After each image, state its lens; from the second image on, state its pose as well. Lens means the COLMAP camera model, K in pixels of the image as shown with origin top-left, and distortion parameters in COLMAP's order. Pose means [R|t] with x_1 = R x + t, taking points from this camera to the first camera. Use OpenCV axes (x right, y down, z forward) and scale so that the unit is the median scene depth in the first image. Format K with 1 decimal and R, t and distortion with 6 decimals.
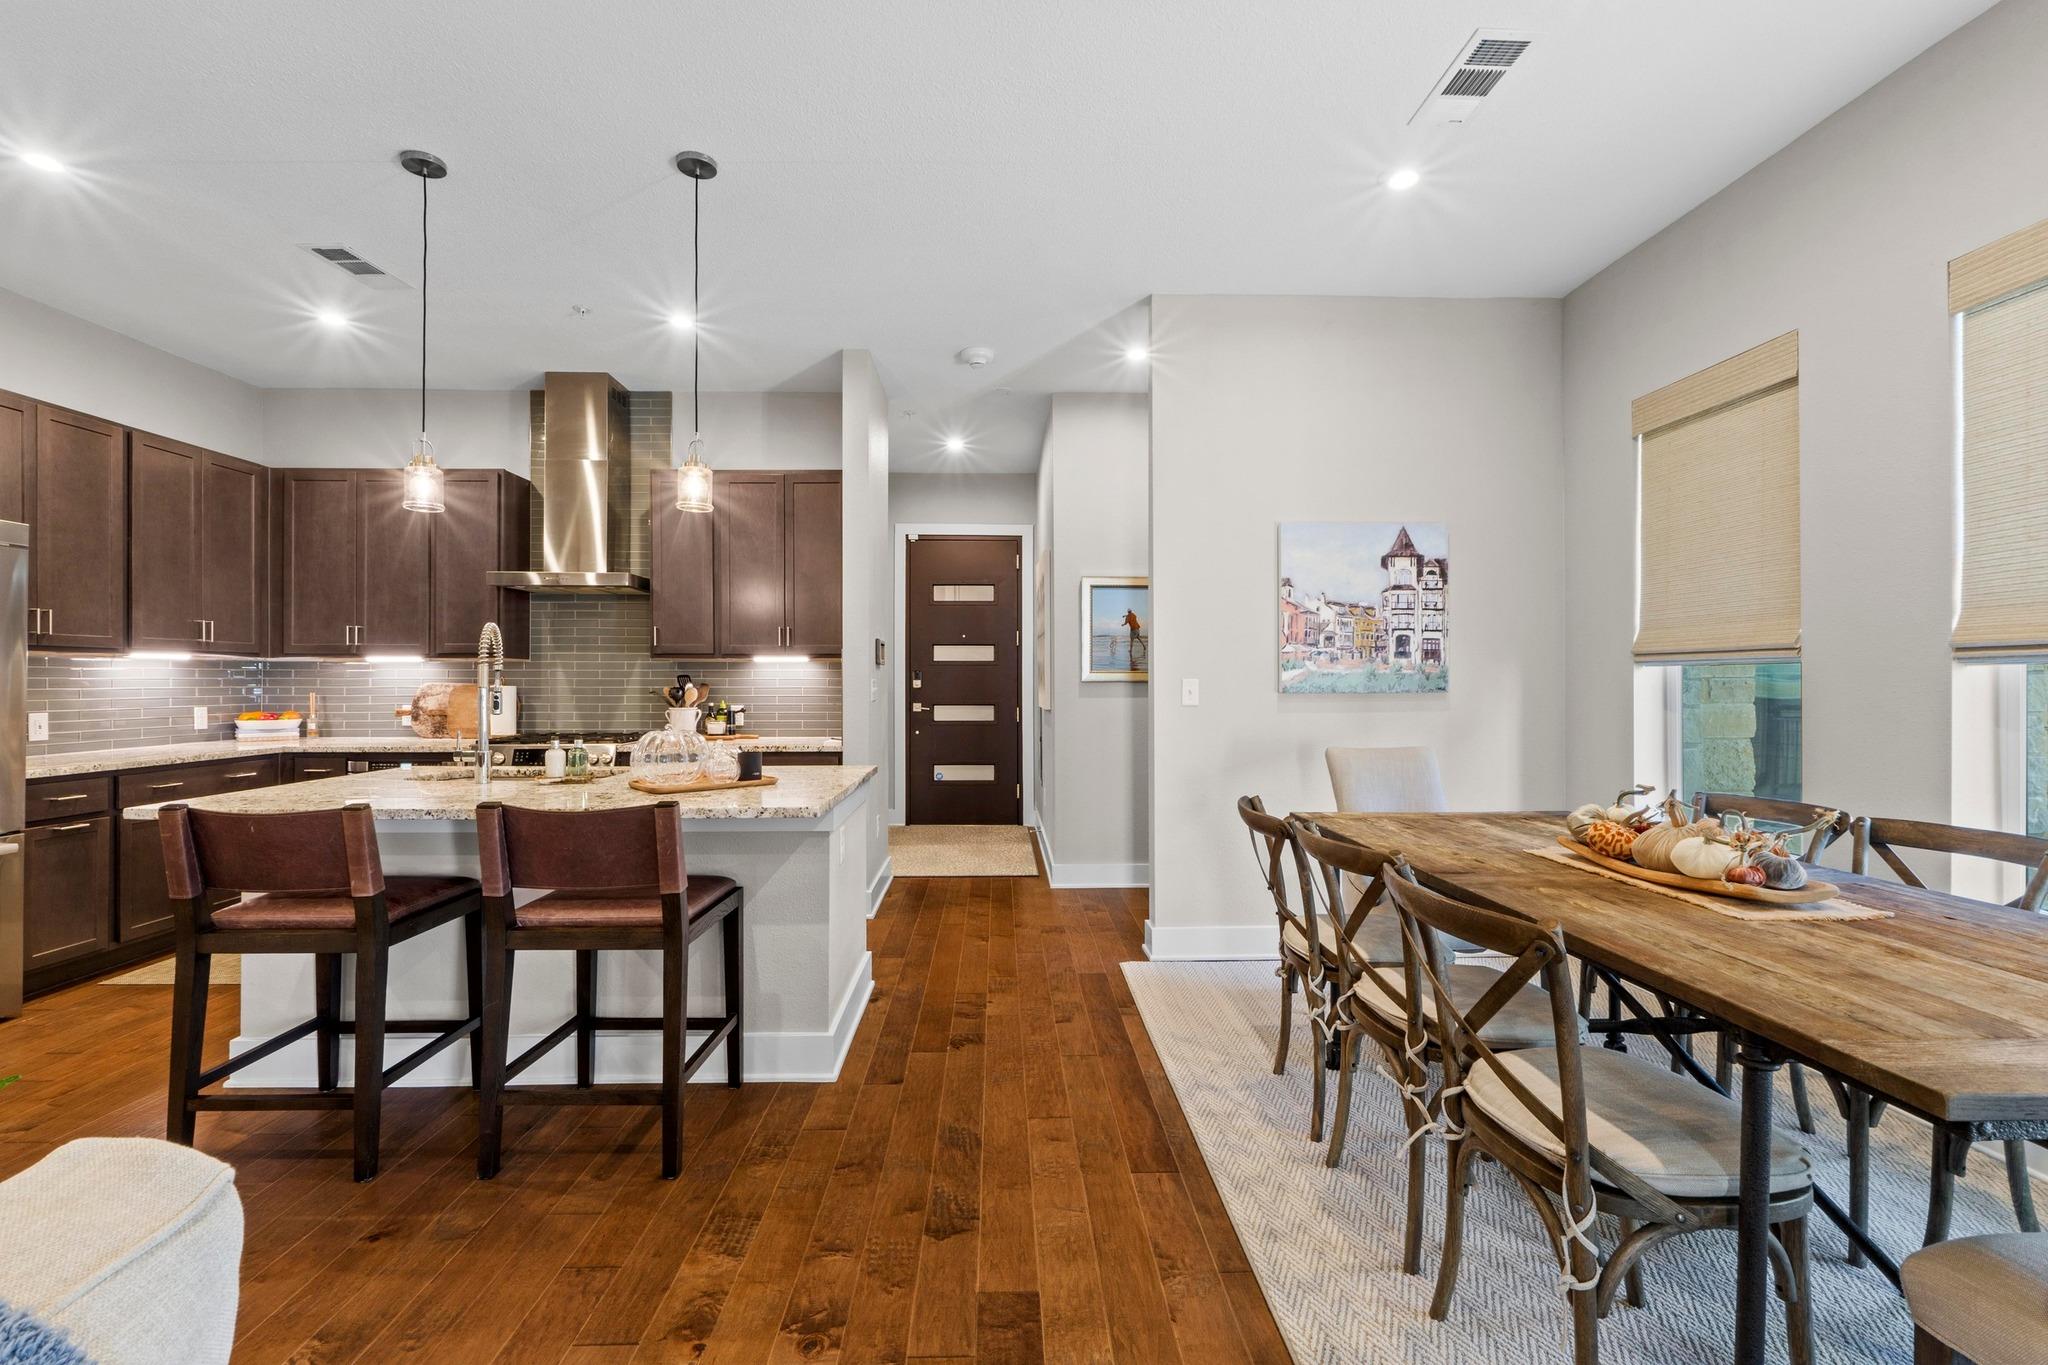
lens RADIAL K [[867.6, 0, 1006.1], [0, 867.6, 677.4], [0, 0, 1]] dist [-0.007082, -0.000258]
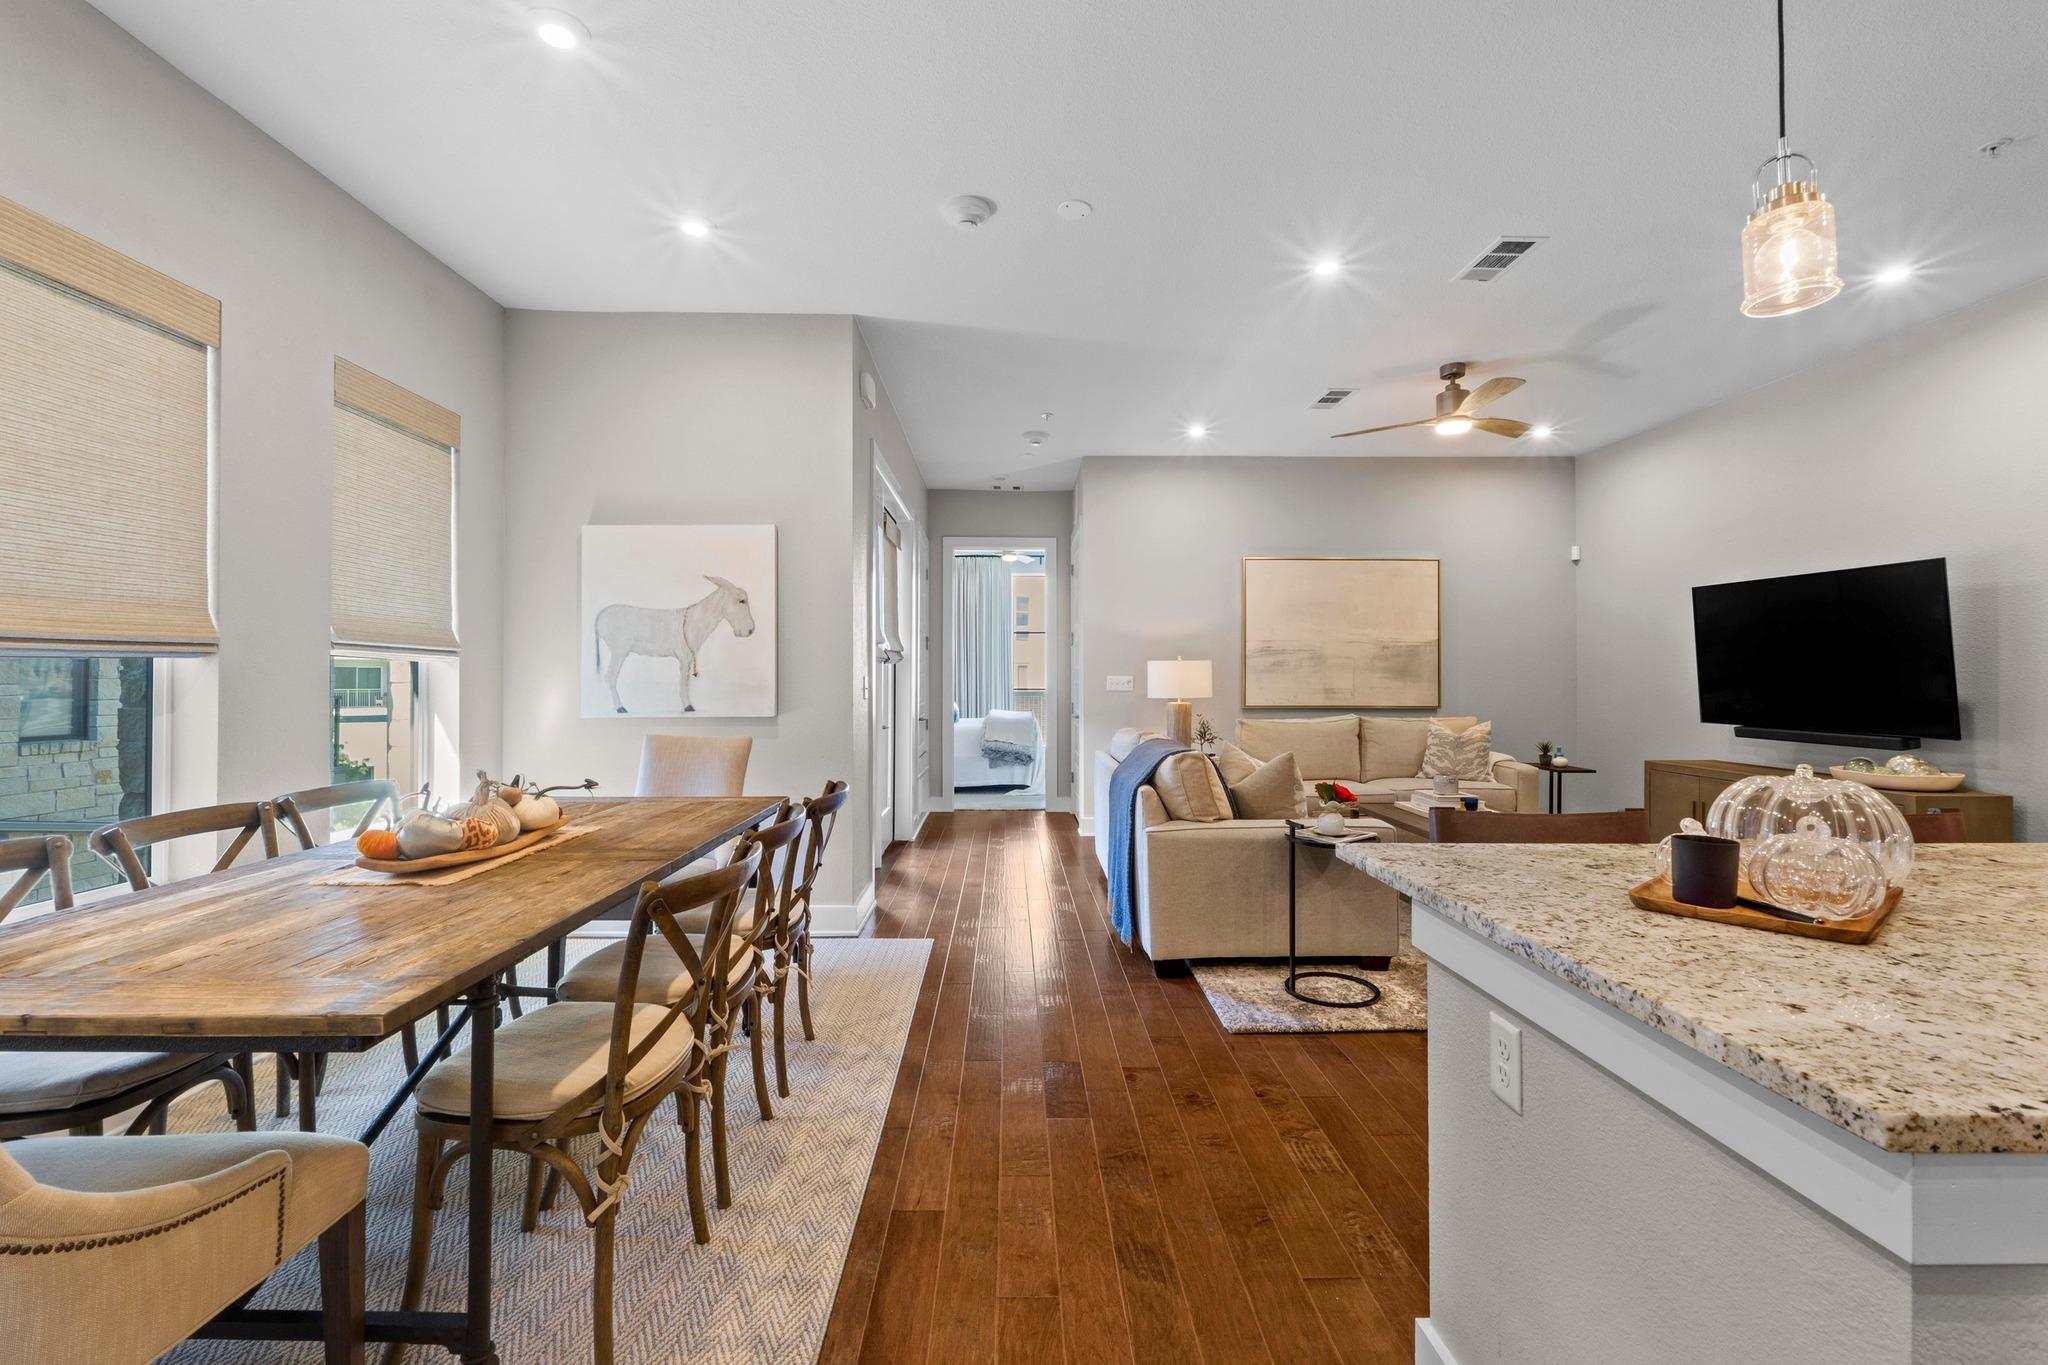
lens RADIAL K [[867.6, 0, 1027.7], [0, 867.6, 672.5], [0, 0, 1]] dist [-0.007082, -0.000258]
pose [[-0.999958, -0.001516, -0.009056, 0.035145], [-0.001398, 0.999913, -0.013107, 0.006321], [0.009075, -0.013094, -0.999873, 1.034919]]
